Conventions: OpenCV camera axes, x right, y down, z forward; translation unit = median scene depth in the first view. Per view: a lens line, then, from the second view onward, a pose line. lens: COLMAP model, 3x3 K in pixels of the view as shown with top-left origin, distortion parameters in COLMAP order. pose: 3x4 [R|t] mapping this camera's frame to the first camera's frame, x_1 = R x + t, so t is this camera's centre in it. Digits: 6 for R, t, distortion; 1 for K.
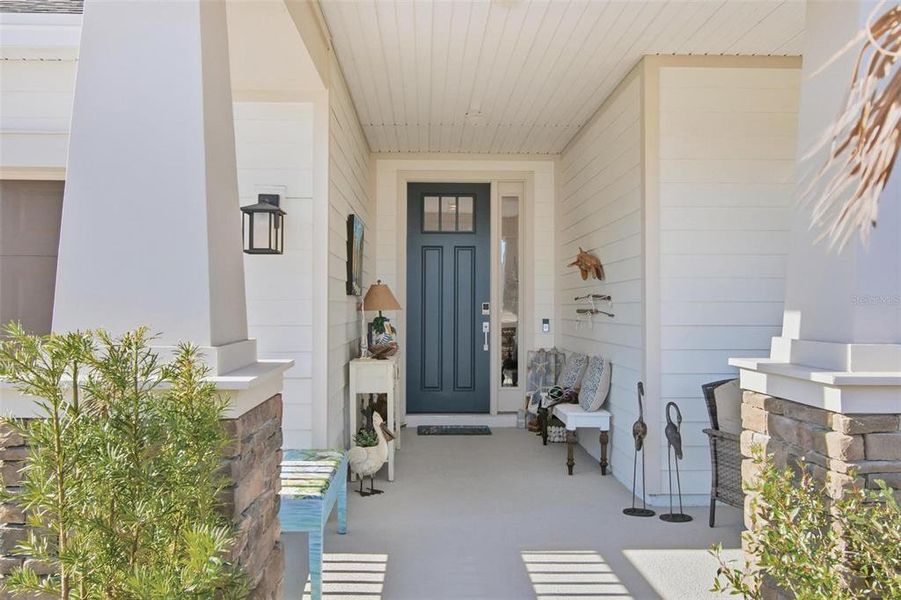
lens RADIAL K [[755.6, 0, 450.5], [0, 755.6, 300.0], [0, 0, 1]] dist [0.001089, -0.001700]
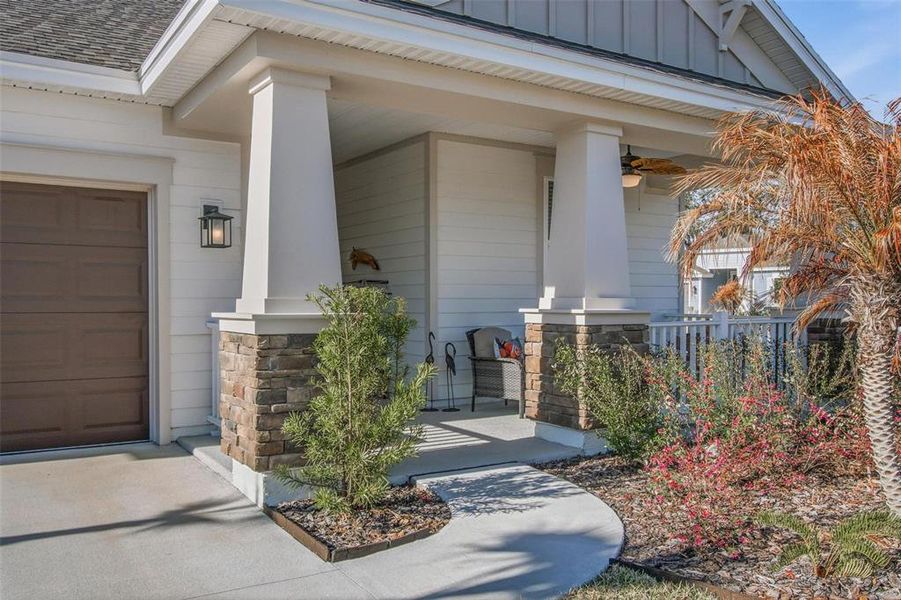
lens RADIAL K [[755.6, 0, 450.5], [0, 755.6, 300.0], [0, 0, 1]] dist [0.001089, -0.001700]
pose [[0.868253, -0.001436, 0.496119, -0.388990], [-0.005267, 0.999913, 0.012112, 0.014175], [-0.496094, -0.013130, 0.868170, -0.331592]]
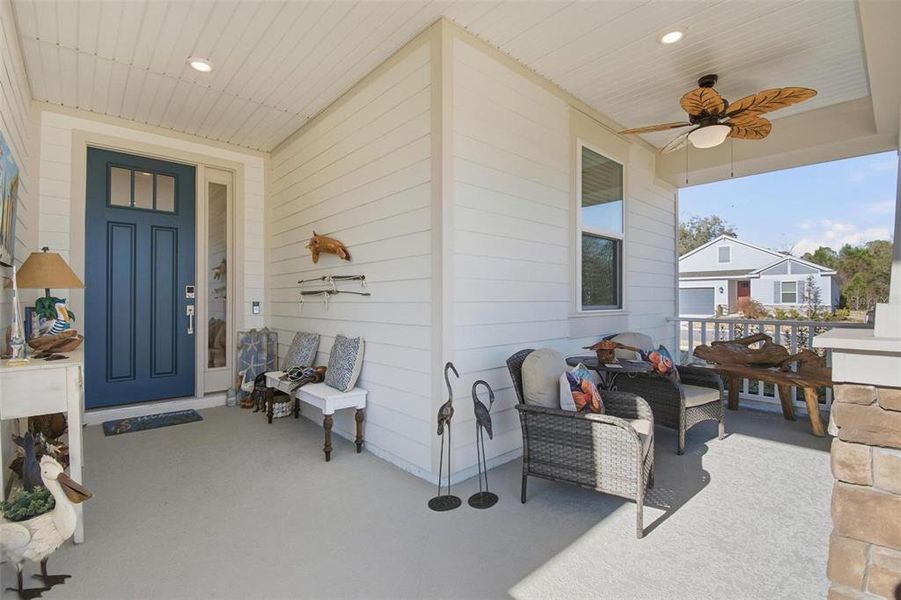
lens RADIAL K [[409.3, 0, 453.2], [0, 409.3, 299.2], [0, 0, 1]] dist [0.021692, -0.024103]
pose [[0.762584, -0.001089, 0.646889, -0.050429], [-0.003759, 0.999974, 0.006114, 0.020802], [-0.646879, -0.007094, 0.762560, 0.453398]]
